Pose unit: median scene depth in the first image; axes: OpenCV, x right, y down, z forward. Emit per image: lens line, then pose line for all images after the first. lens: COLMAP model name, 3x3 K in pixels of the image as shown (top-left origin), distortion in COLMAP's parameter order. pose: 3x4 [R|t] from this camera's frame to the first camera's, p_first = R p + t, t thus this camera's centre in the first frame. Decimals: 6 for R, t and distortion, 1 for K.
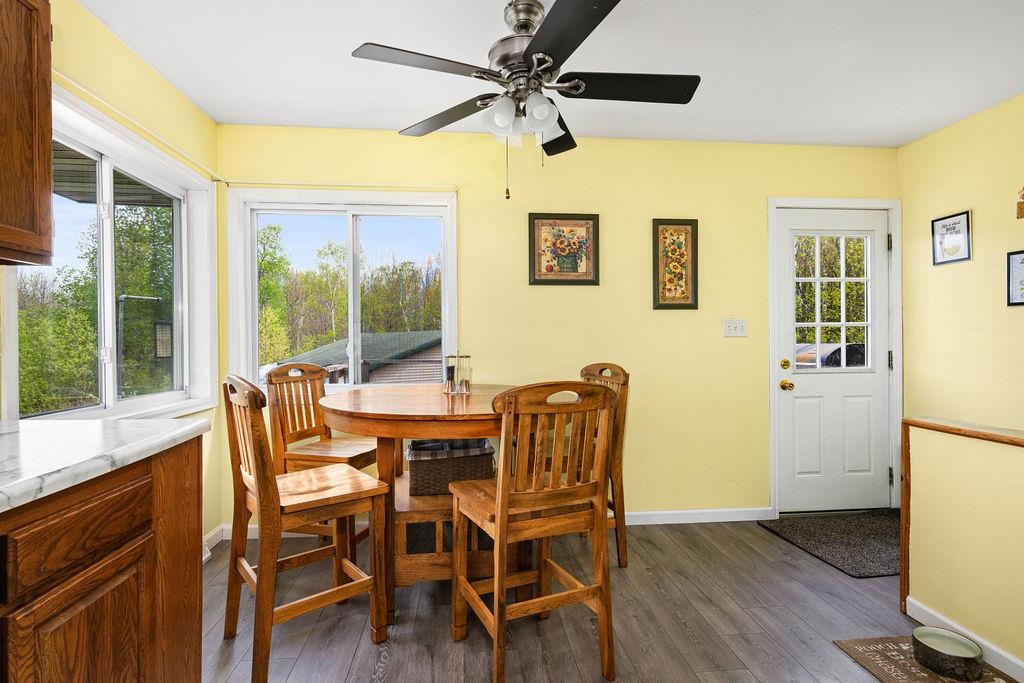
lens RADIAL K [[501.5, 0, 509.6], [0, 501.5, 345.1], [0, 0, 1]] dist [0.001878, -0.000624]
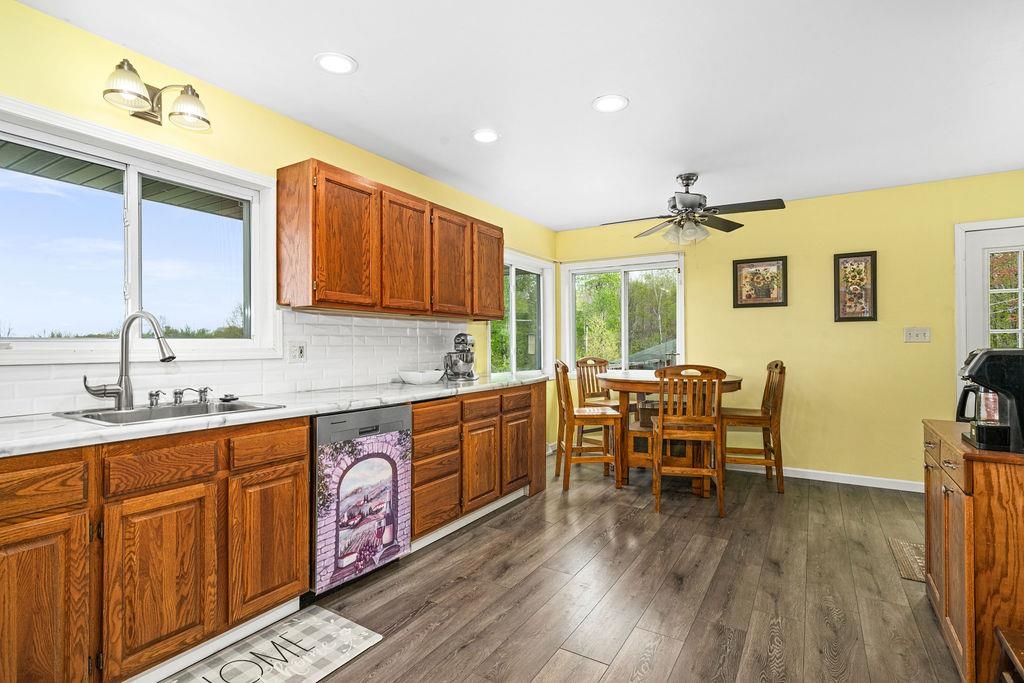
lens RADIAL K [[501.5, 0, 510.8], [0, 501.5, 342.0], [0, 0, 1]] dist [0.001878, -0.000624]
pose [[0.801403, -0.001552, -0.598122, 0.400482], [-0.004014, 0.999960, -0.007974, -0.002784], [0.598111, 0.008791, 0.801365, -0.602169]]
